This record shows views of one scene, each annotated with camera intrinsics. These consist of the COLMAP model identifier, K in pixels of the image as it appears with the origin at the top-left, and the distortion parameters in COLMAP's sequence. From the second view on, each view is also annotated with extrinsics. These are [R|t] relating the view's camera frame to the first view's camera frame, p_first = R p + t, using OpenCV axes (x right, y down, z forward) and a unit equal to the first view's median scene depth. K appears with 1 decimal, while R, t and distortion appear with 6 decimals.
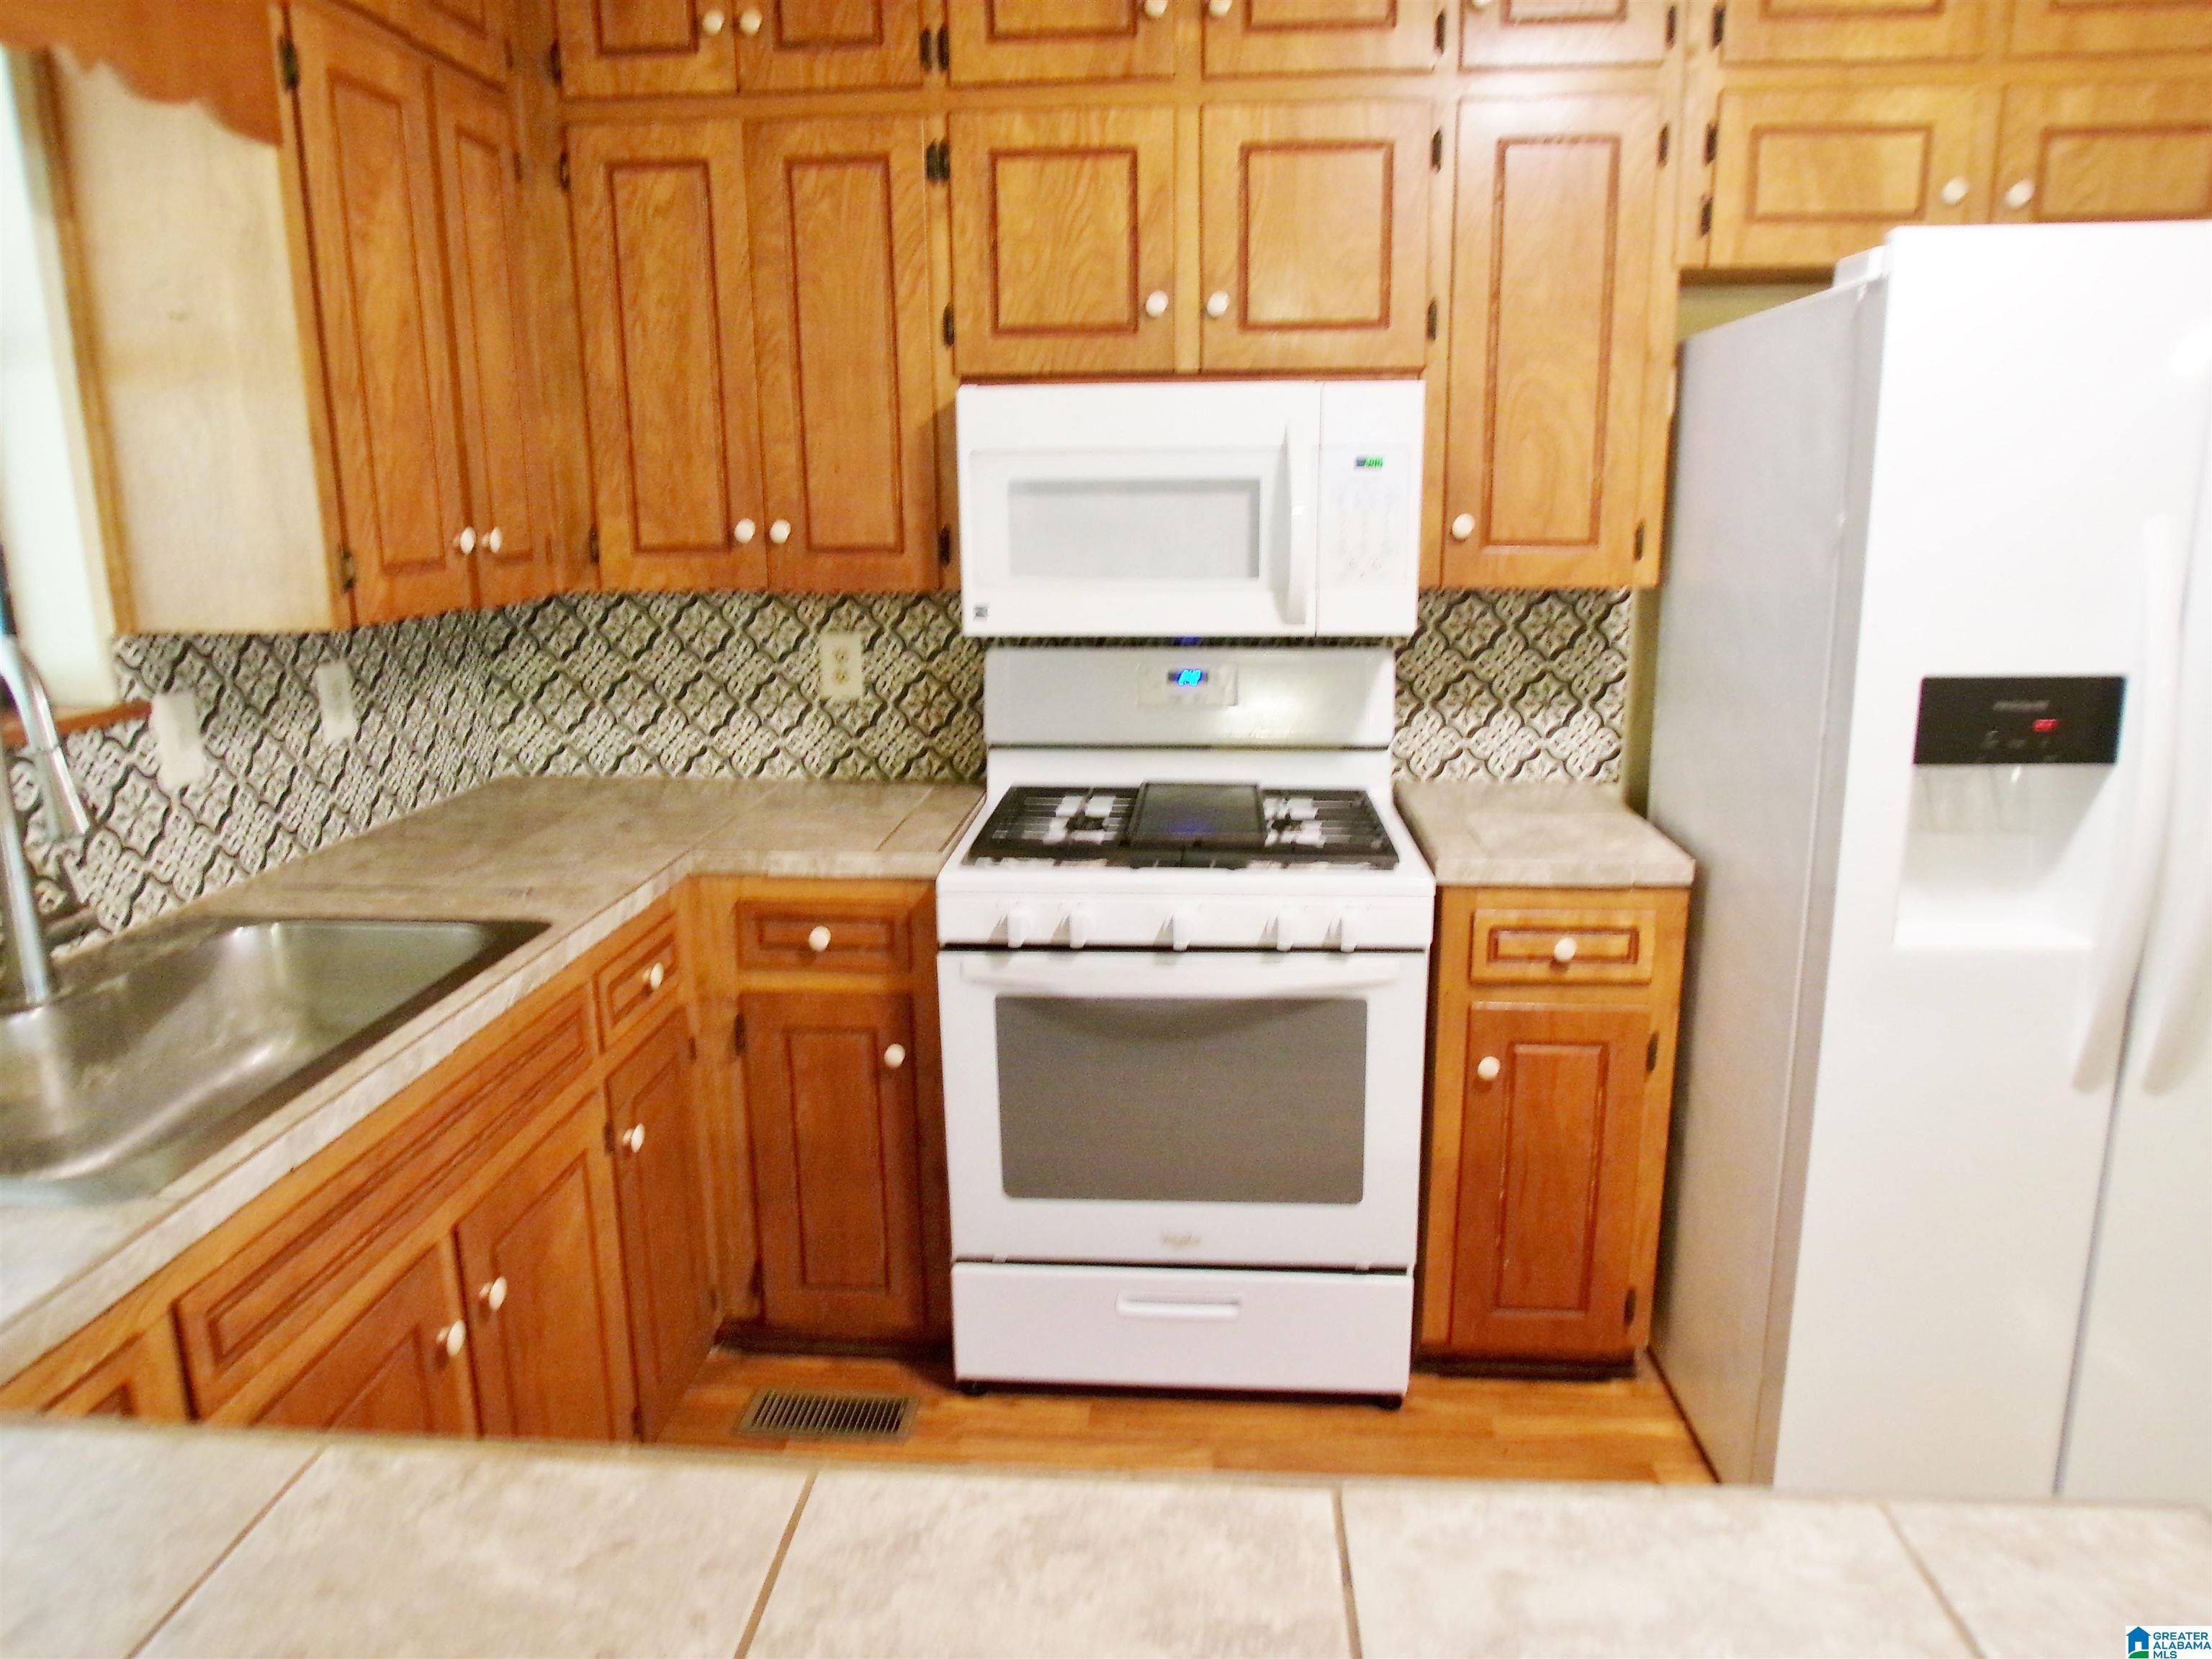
lens RADIAL K [[1490.7, 0, 1093.5], [0, 1490.7, 835.9], [0, 0, 1]] dist [-0.051034, 0.027388]
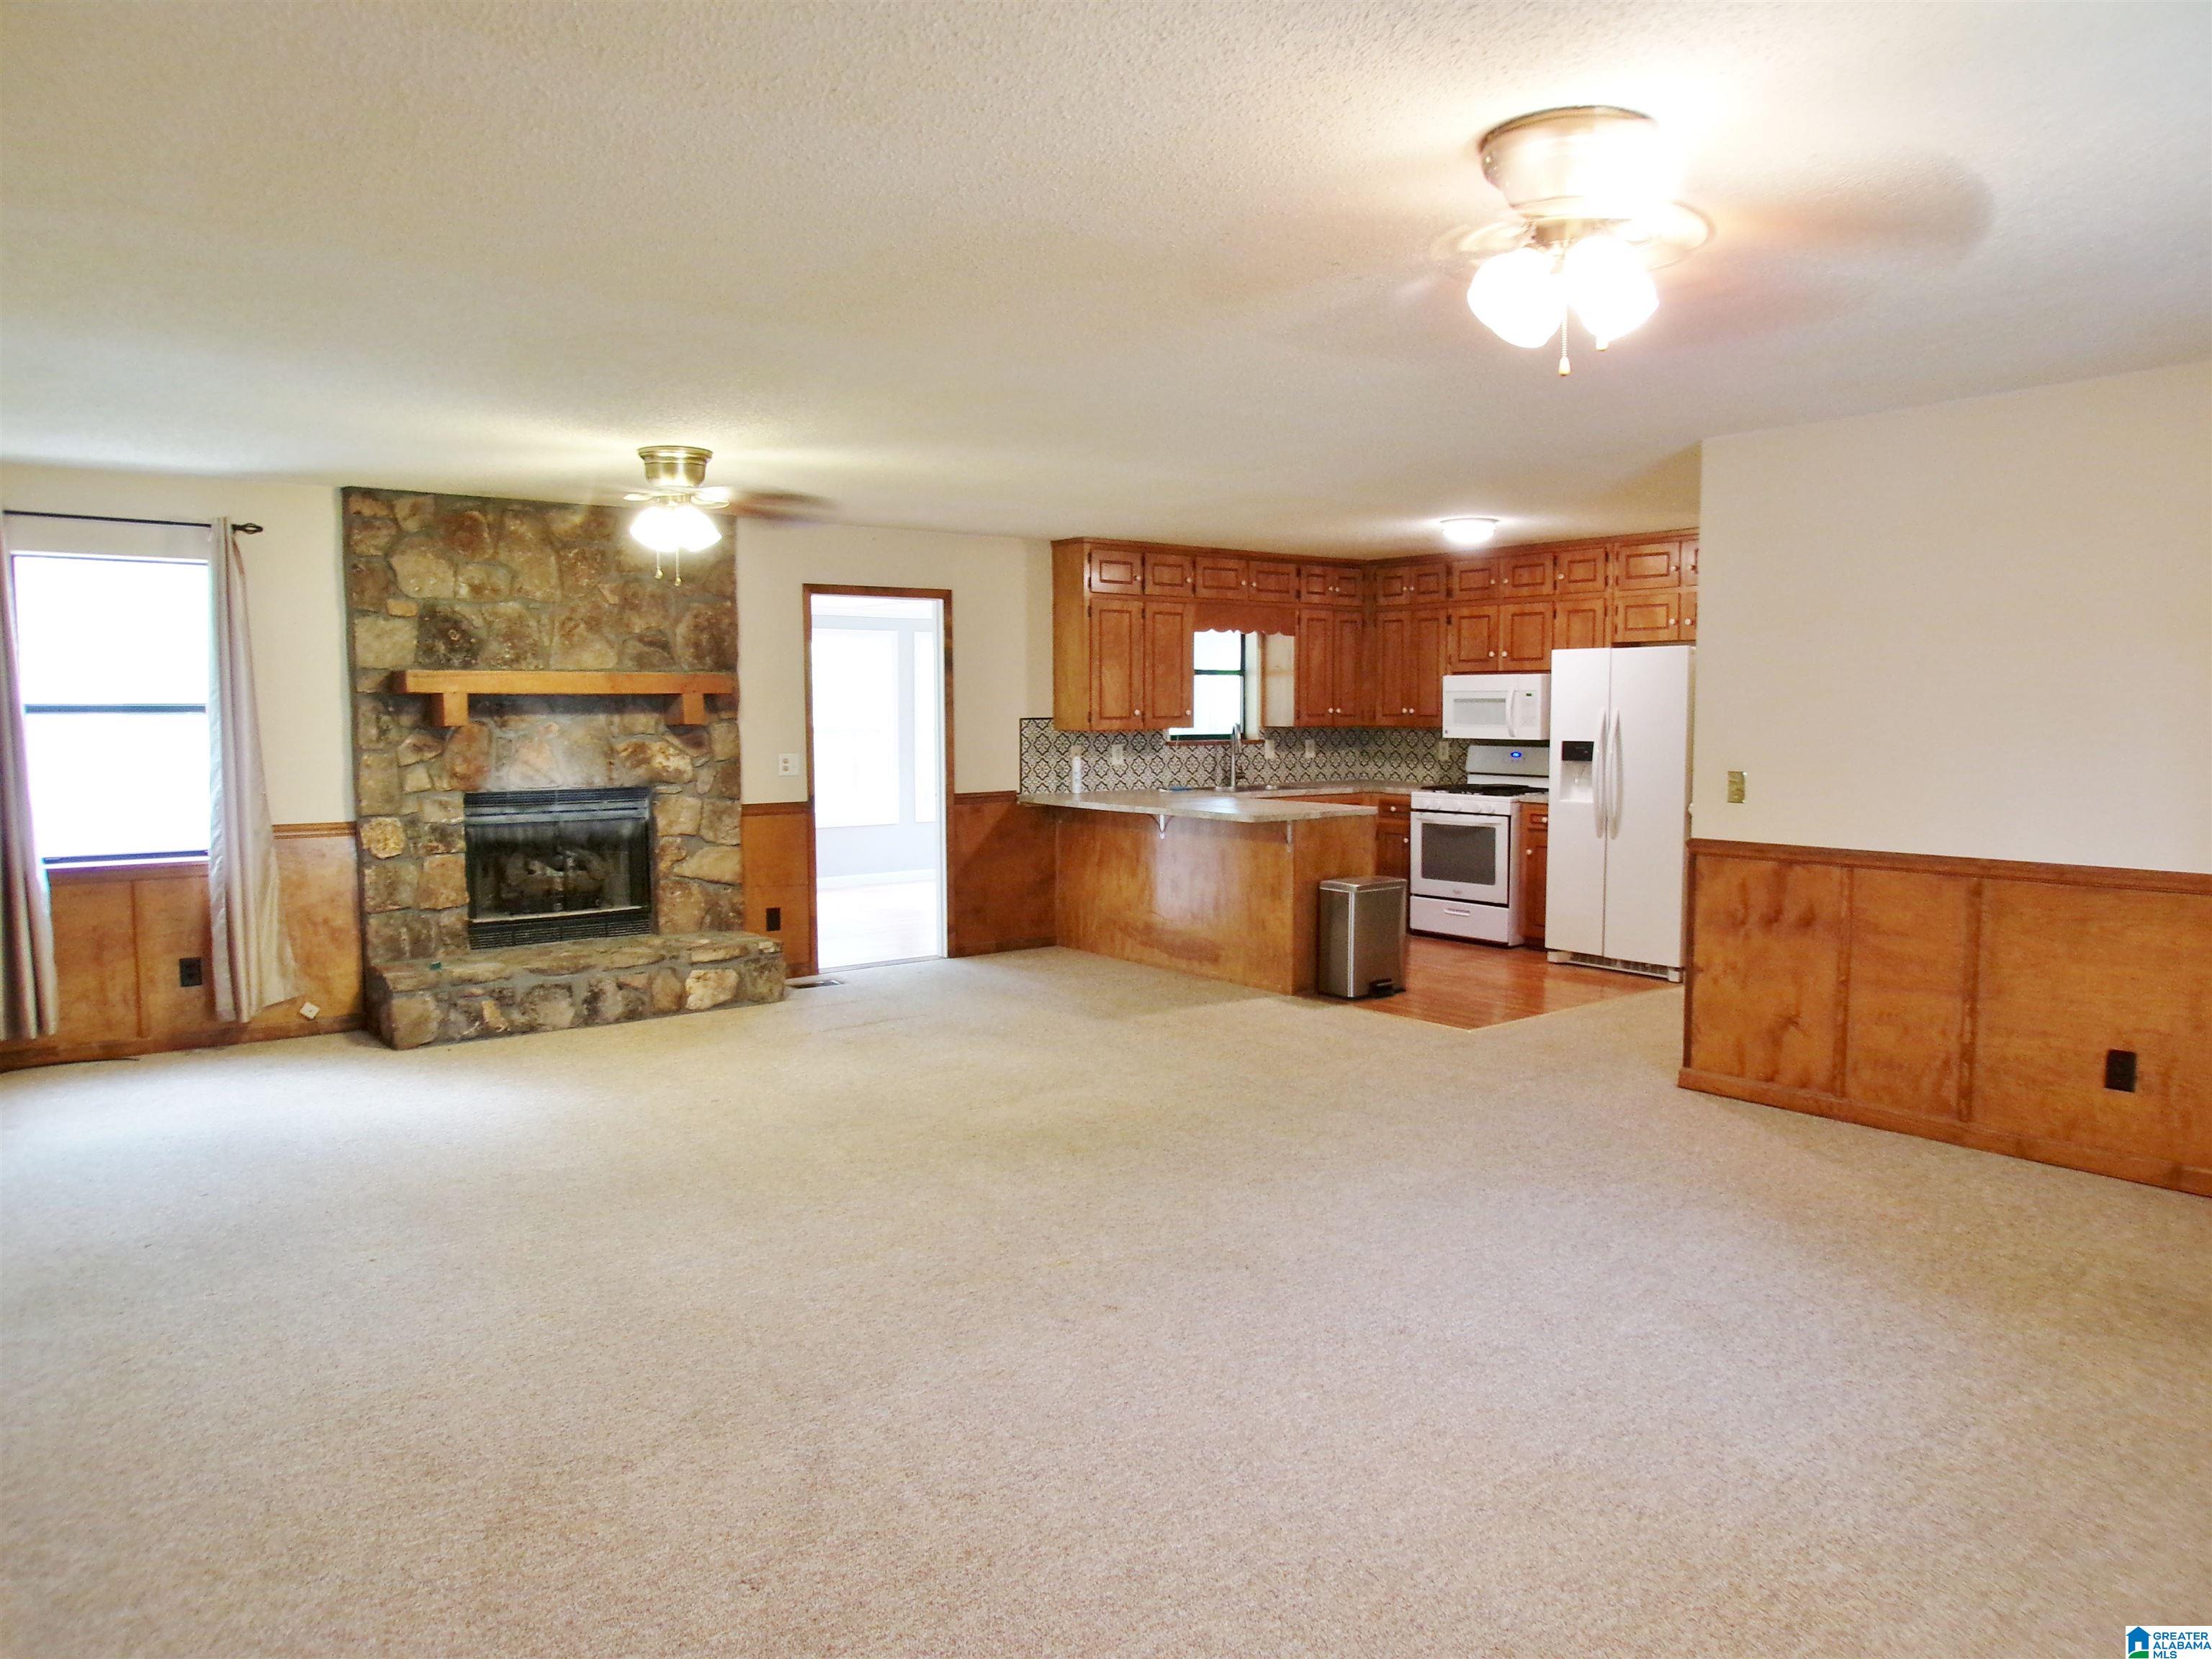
lens RADIAL K [[1490.7, 0, 1093.5], [0, 1490.7, 835.9], [0, 0, 1]] dist [-0.051034, 0.027388]
pose [[0.673474, 0.073687, -0.735529, 2.240684], [-0.172742, 0.983158, -0.059673, 0.520968], [0.718744, 0.167245, 0.674860, -2.294766]]
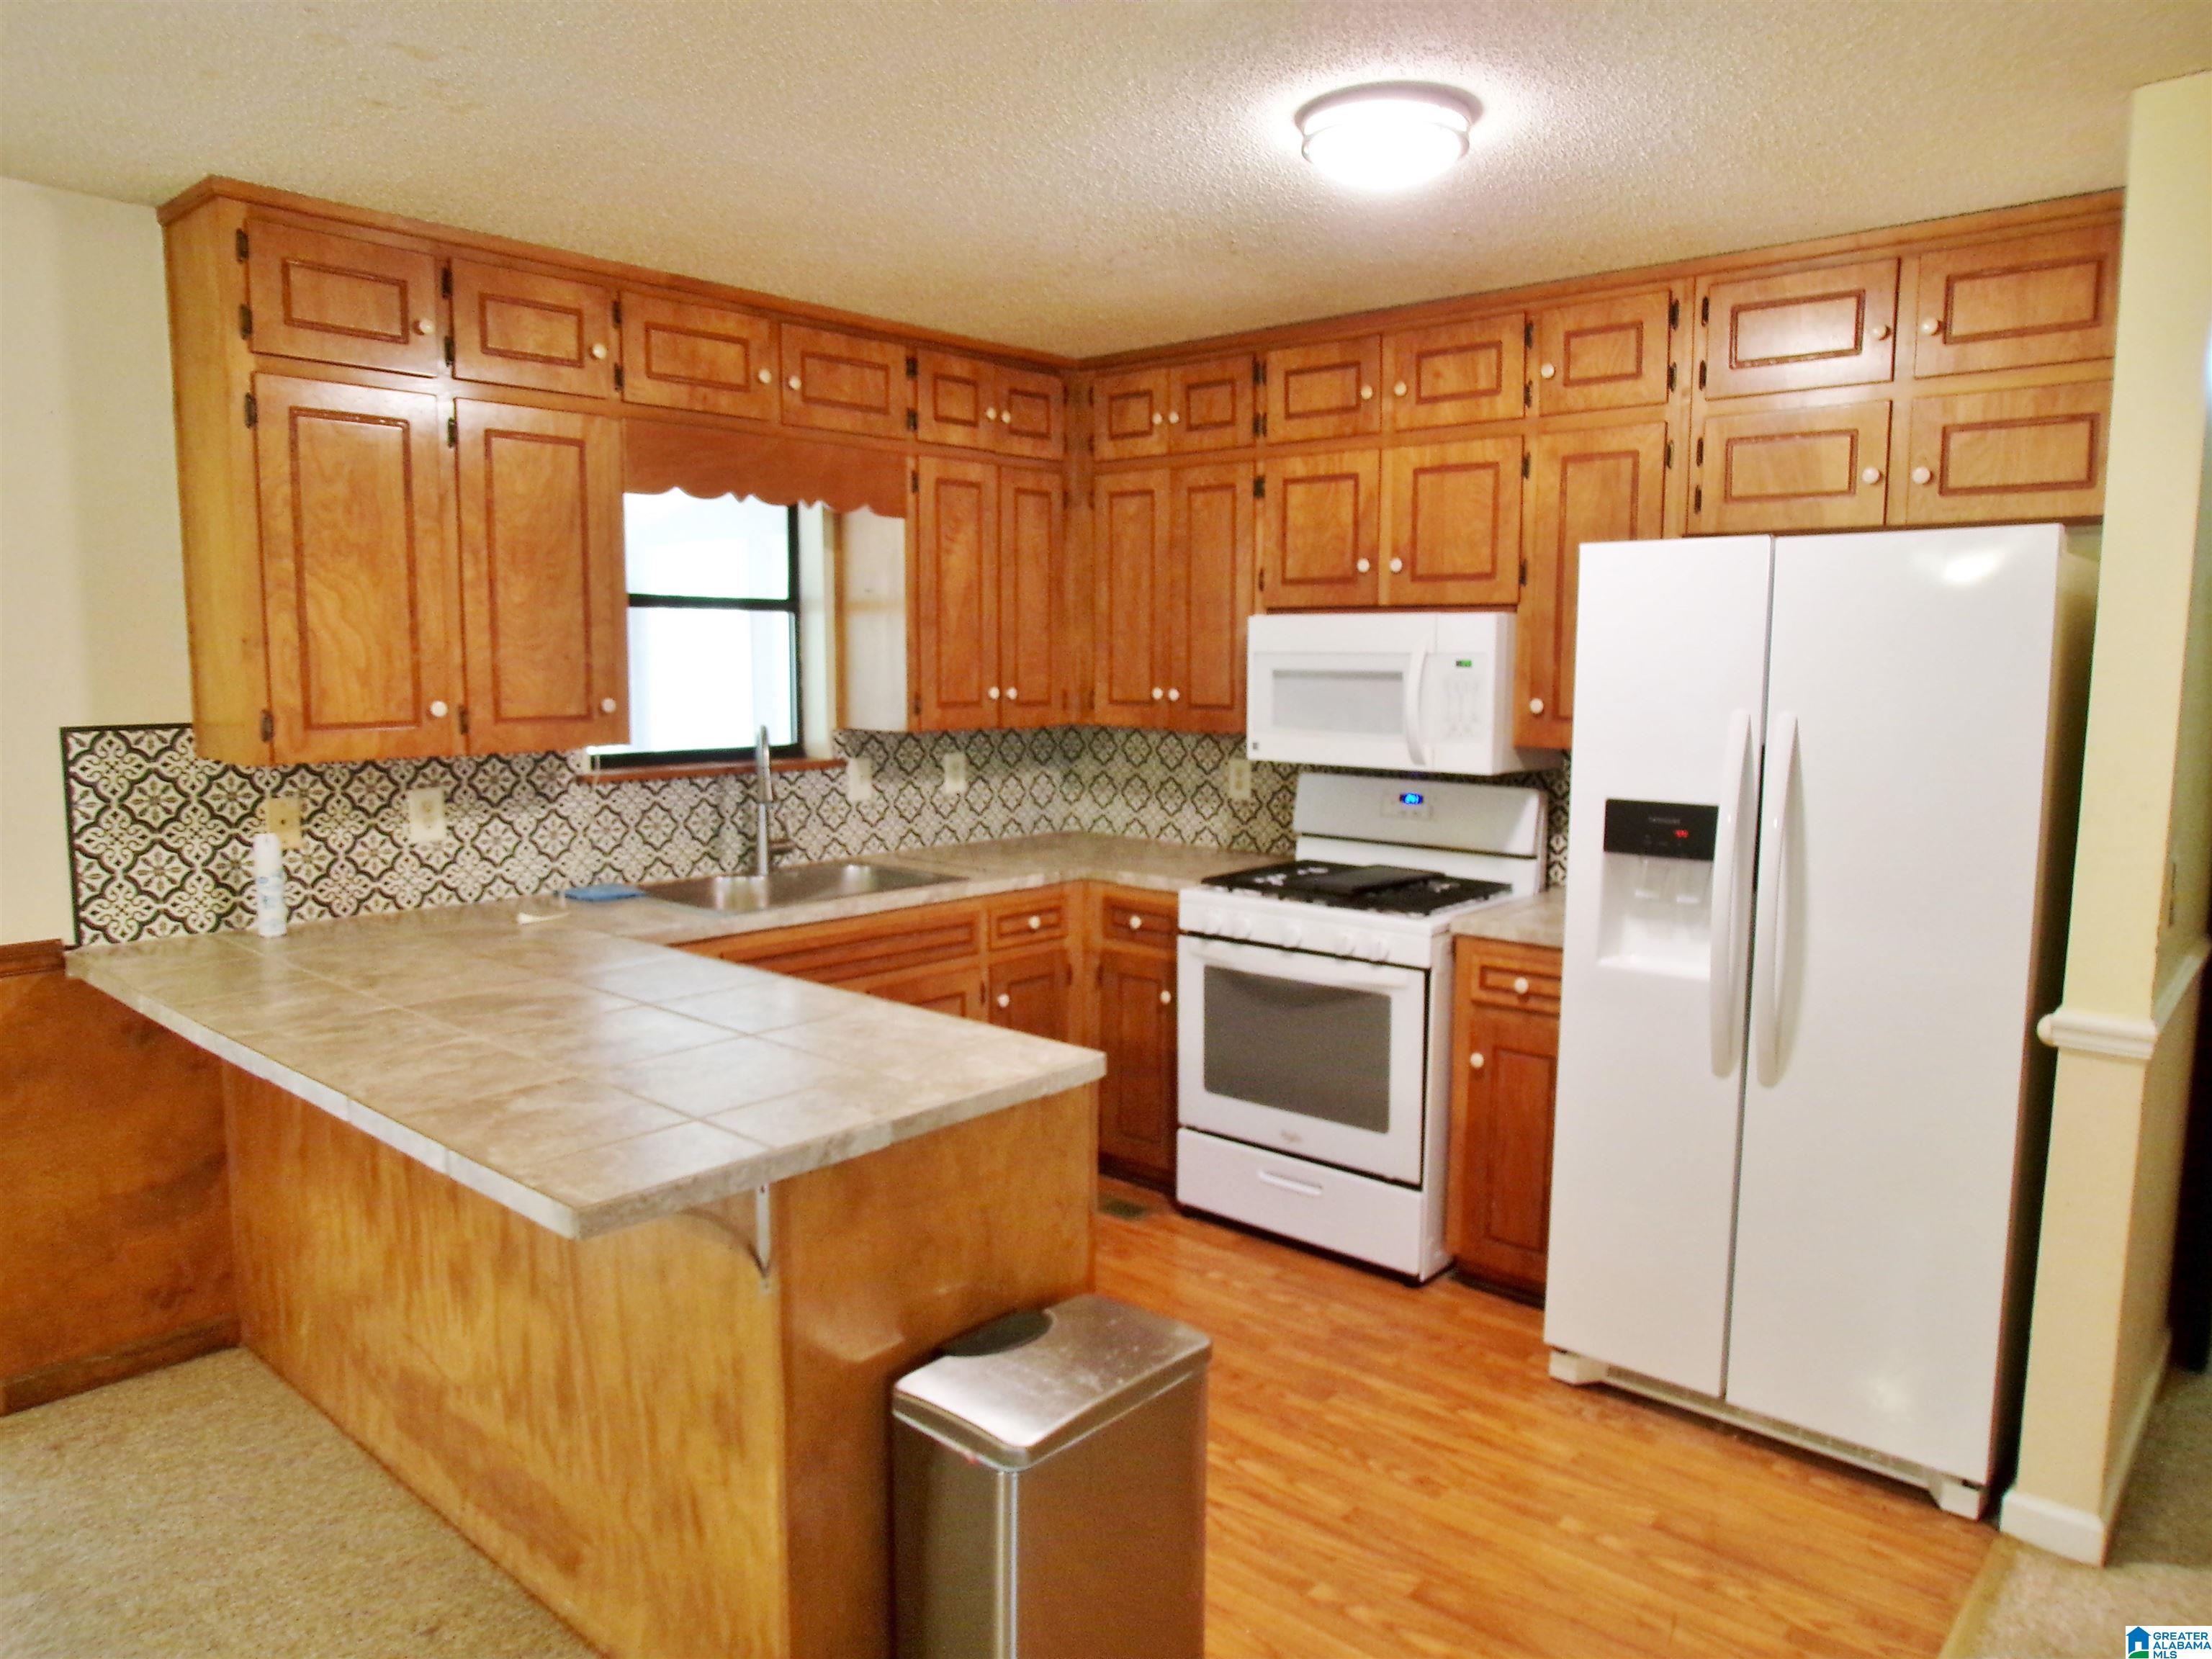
lens RADIAL K [[1480.0, 0, 1095.5], [0, 1480.0, 835.1], [0, 0, 1]] dist [-0.049310, 0.022173]
pose [[0.799010, 0.088048, -0.594836, 0.808509], [-0.150734, 0.986965, -0.056381, 0.072239], [0.582118, 0.134711, 0.801867, -0.443320]]
